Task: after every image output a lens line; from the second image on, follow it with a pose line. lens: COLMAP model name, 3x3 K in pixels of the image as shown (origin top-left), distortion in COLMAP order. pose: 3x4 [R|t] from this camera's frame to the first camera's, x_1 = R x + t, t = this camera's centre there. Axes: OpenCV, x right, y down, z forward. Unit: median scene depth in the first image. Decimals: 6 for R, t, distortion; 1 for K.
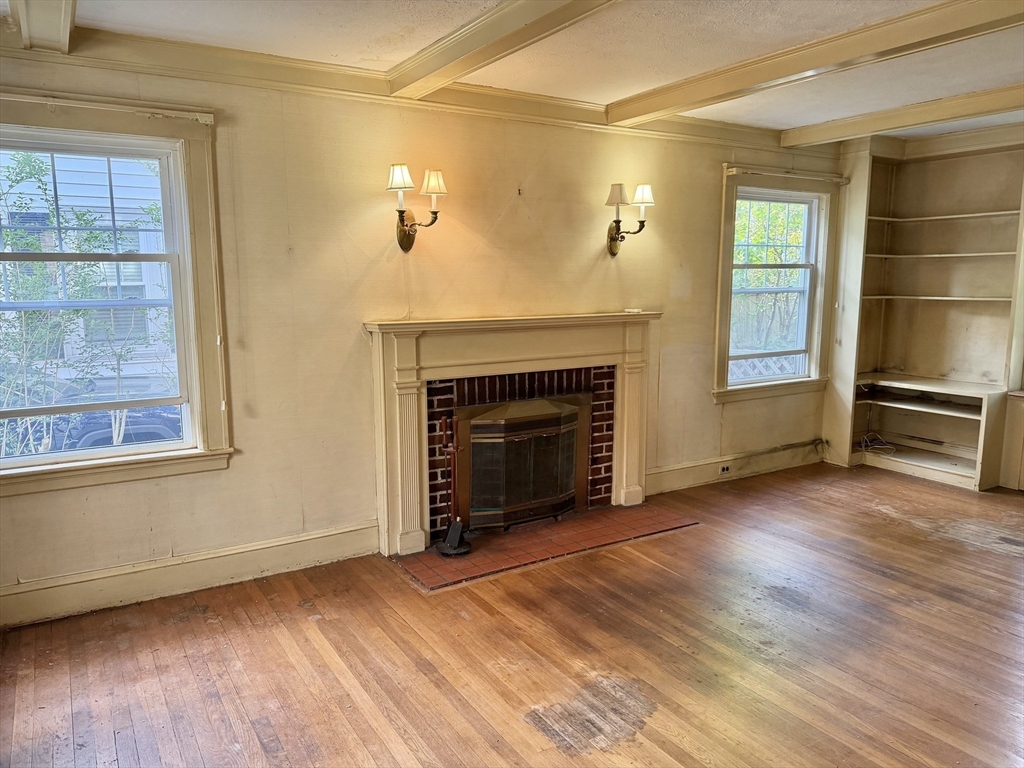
lens RADIAL K [[747.9, 0, 512.0], [0, 747.9, 384.0], [0, 0, 1]] dist [0.172445, -0.352260]
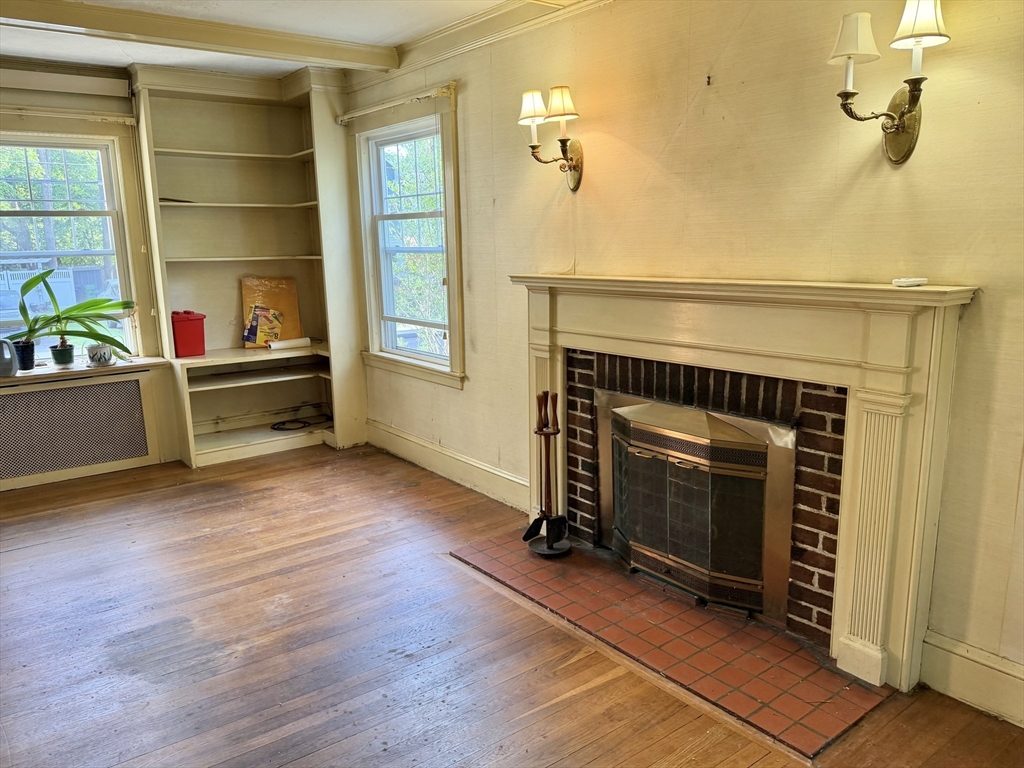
lens RADIAL K [[747.9, 0, 512.0], [0, 747.9, 384.0], [0, 0, 1]] dist [0.172445, -0.352260]
pose [[0.100968, 0.188821, -0.976807, 0.687176], [-0.123364, 0.976623, 0.176034, -0.101252], [0.987212, 0.102729, 0.121901, 0.810086]]
